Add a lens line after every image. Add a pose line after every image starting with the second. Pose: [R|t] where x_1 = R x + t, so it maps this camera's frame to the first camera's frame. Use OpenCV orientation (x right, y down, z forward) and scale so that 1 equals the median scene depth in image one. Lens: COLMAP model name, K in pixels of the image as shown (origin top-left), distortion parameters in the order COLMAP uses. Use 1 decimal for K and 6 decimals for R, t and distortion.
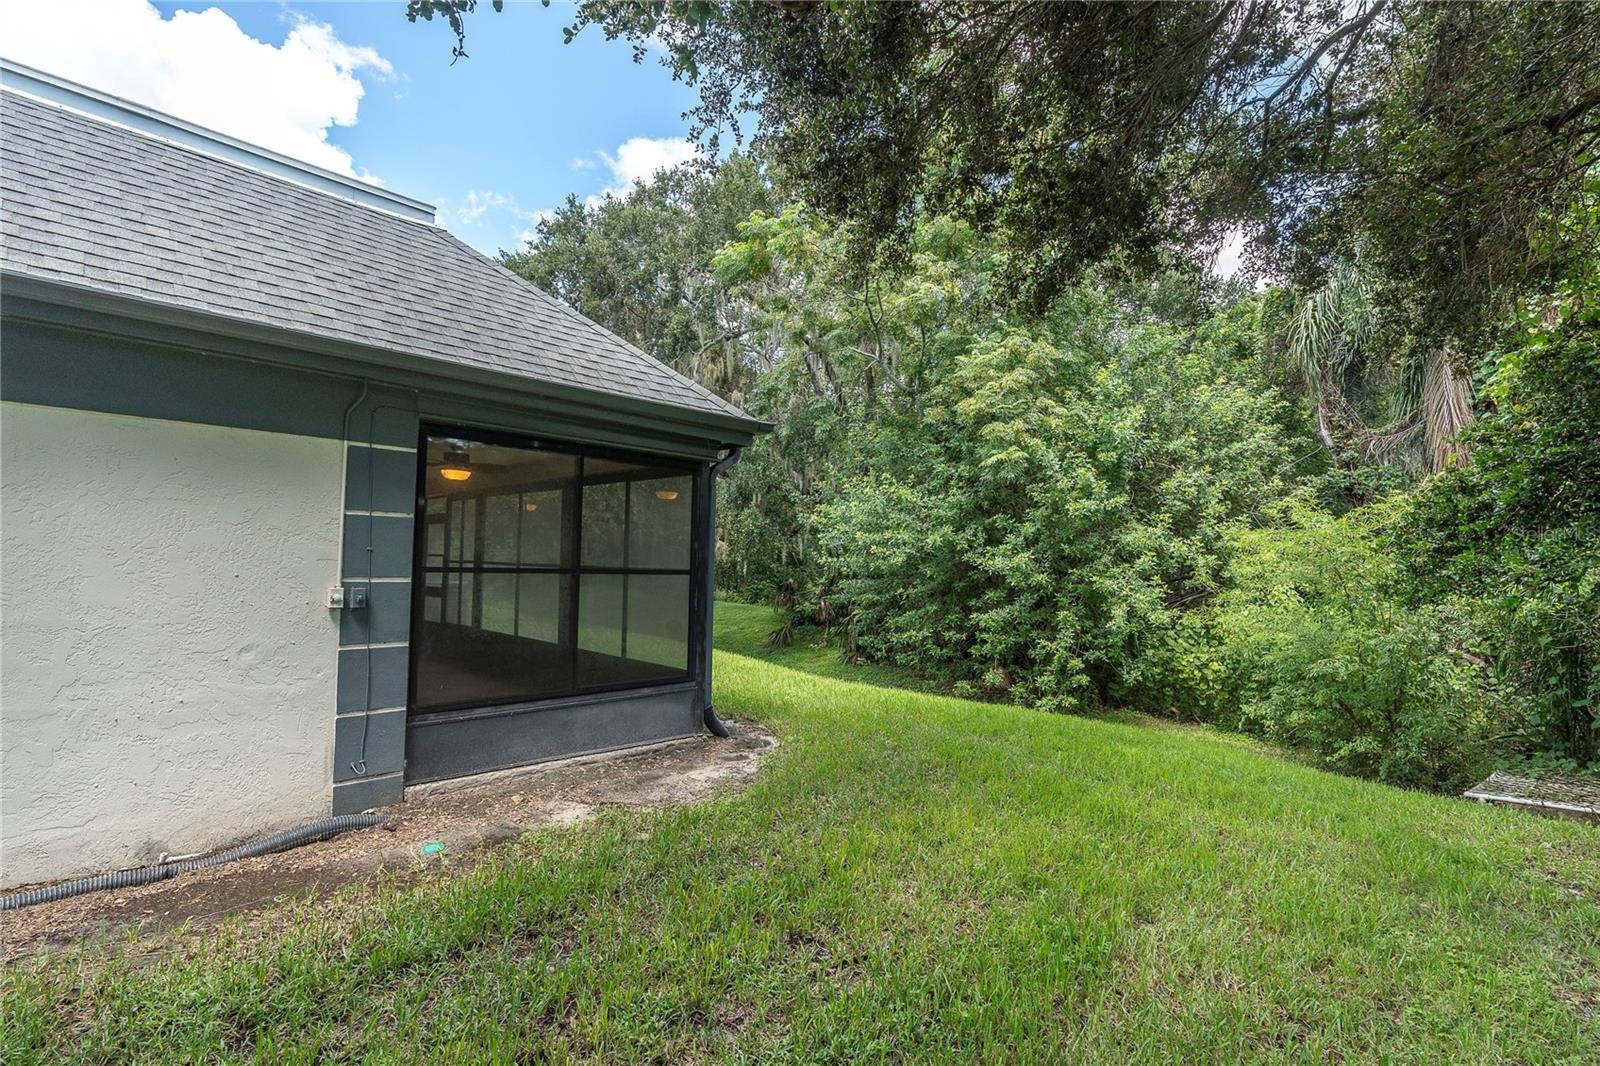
lens RADIAL K [[758.8, 0, 800.0], [0, 758.8, 533.0], [0, 0, 1]] dist [0.000186, 0.000049]
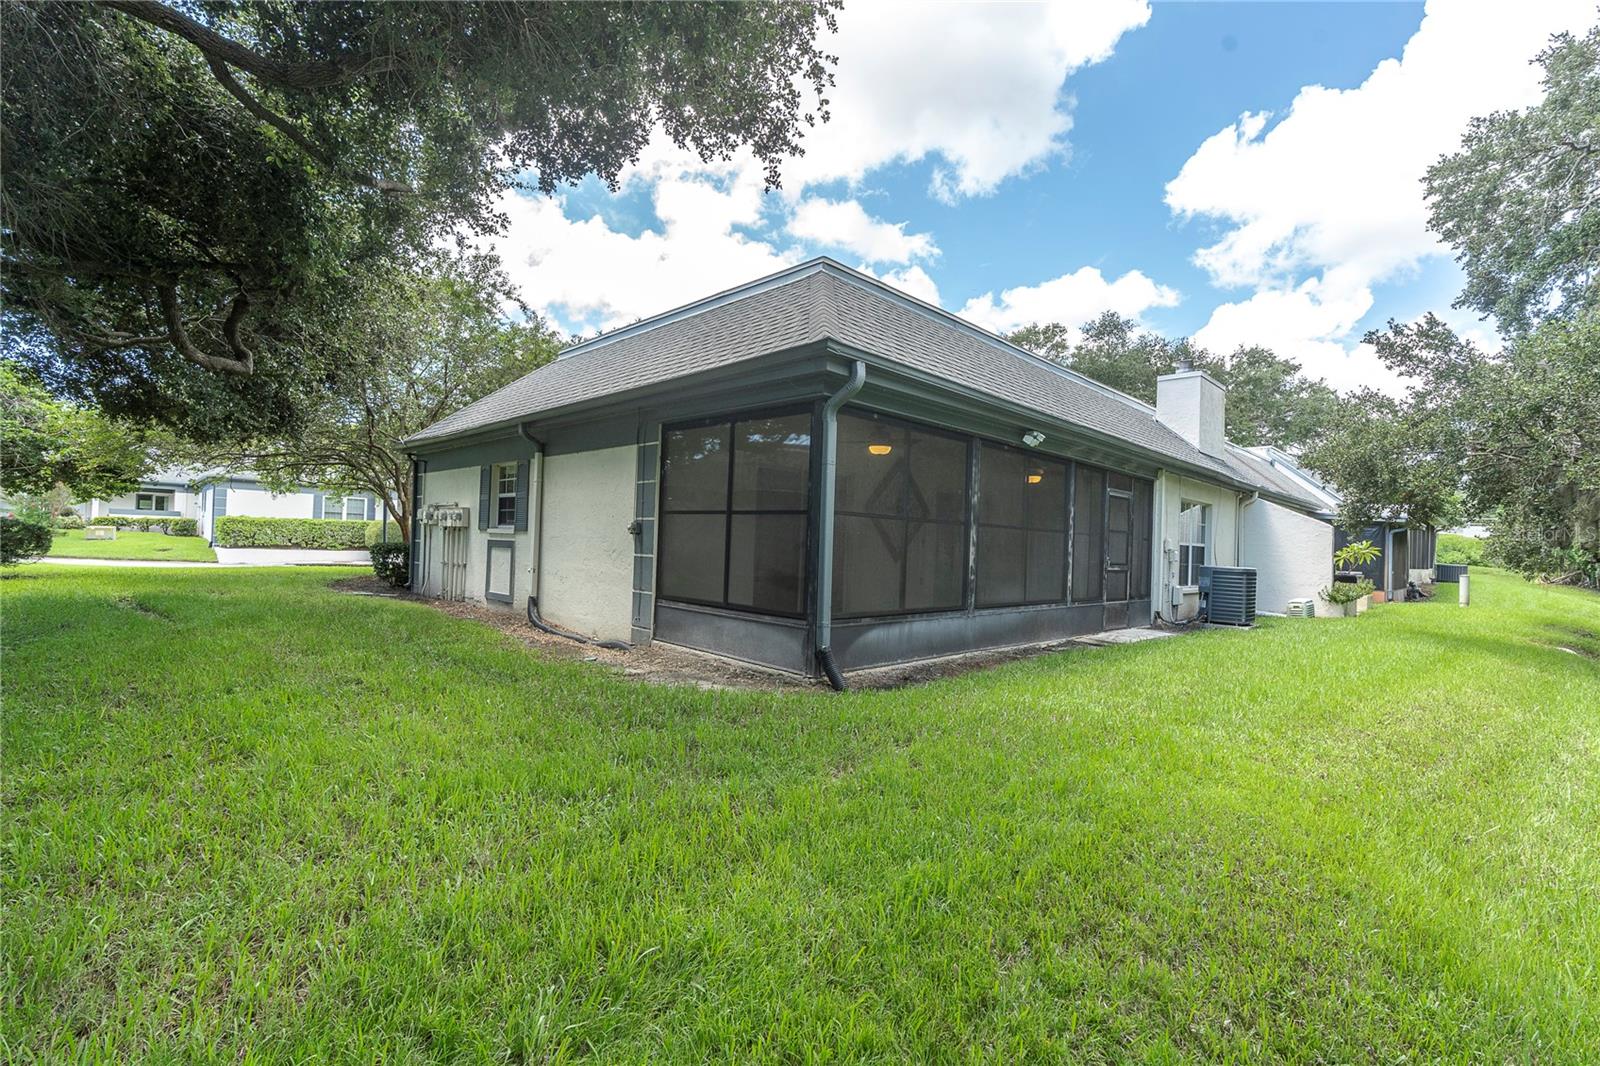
lens RADIAL K [[705.1, 0, 800.0], [0, 705.1, 533.0], [0, 0, 1]] dist [-0.000094, -0.000006]
pose [[-0.001004, -0.041177, -0.999151, 1.047935], [-0.008077, 0.999120, -0.041168, 0.153401], [0.999967, 0.008029, -0.001335, 1.295426]]
